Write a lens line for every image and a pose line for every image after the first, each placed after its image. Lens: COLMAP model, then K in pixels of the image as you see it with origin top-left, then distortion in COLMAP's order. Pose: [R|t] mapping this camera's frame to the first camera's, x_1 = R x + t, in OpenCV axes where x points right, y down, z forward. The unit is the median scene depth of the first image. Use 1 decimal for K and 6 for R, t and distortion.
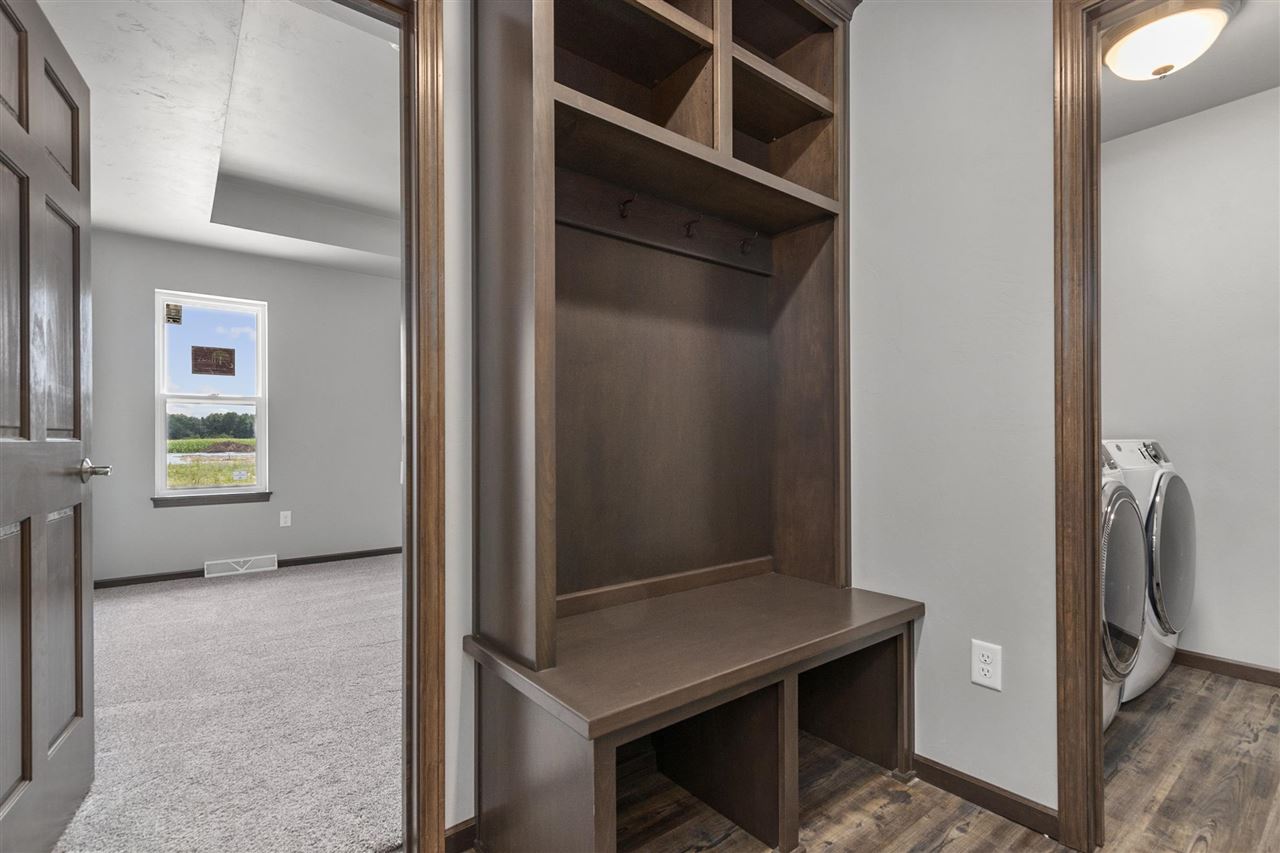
lens RADIAL K [[589.3, 0, 631.8], [0, 589.3, 430.9], [0, 0, 1]] dist [0.004188, 0.000154]
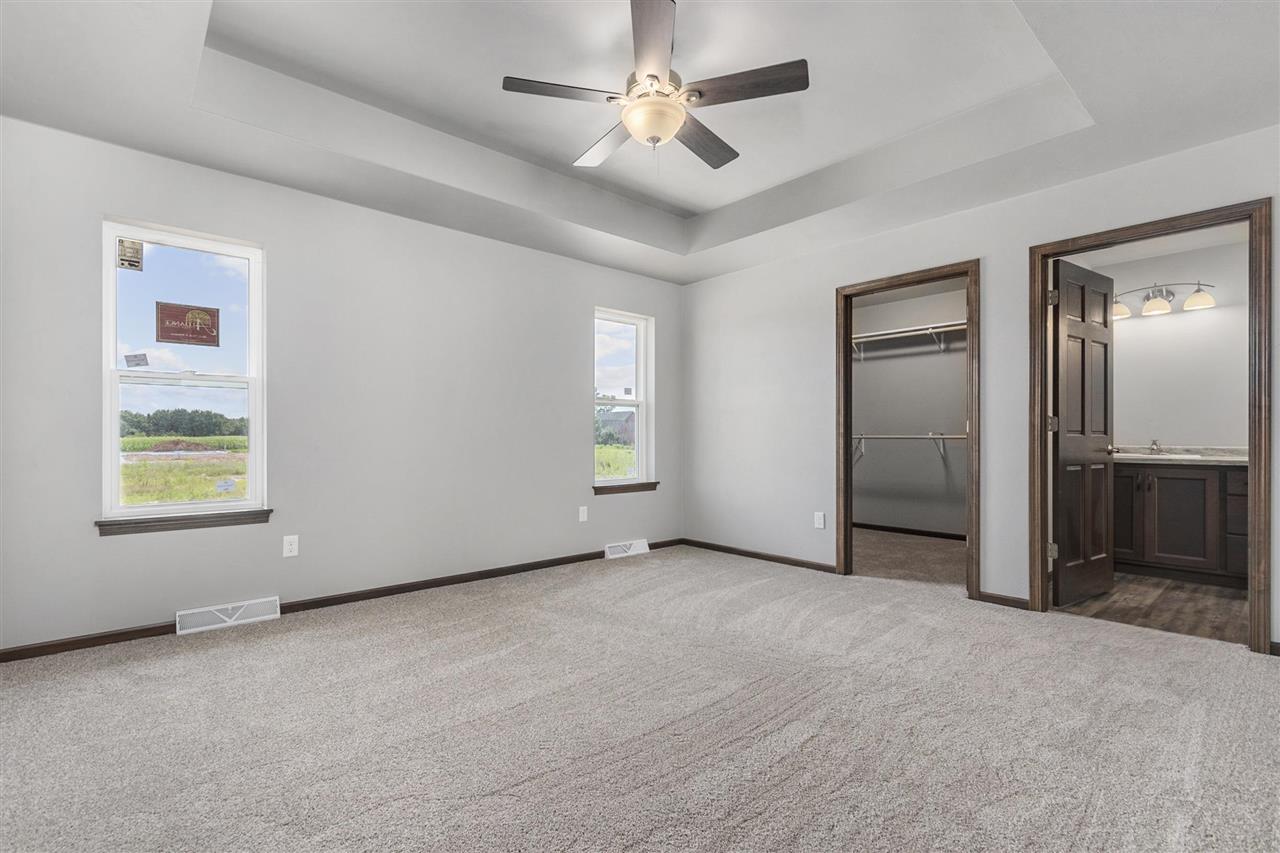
lens RADIAL K [[589.3, 0, 629.8], [0, 589.3, 430.2], [0, 0, 1]] dist [0.004188, 0.000154]
pose [[0.998453, 0.003086, 0.055509, -0.216054], [-0.003094, 0.999995, 0.000066, 0.006415], [-0.055509, -0.000237, 0.998458, 0.260067]]
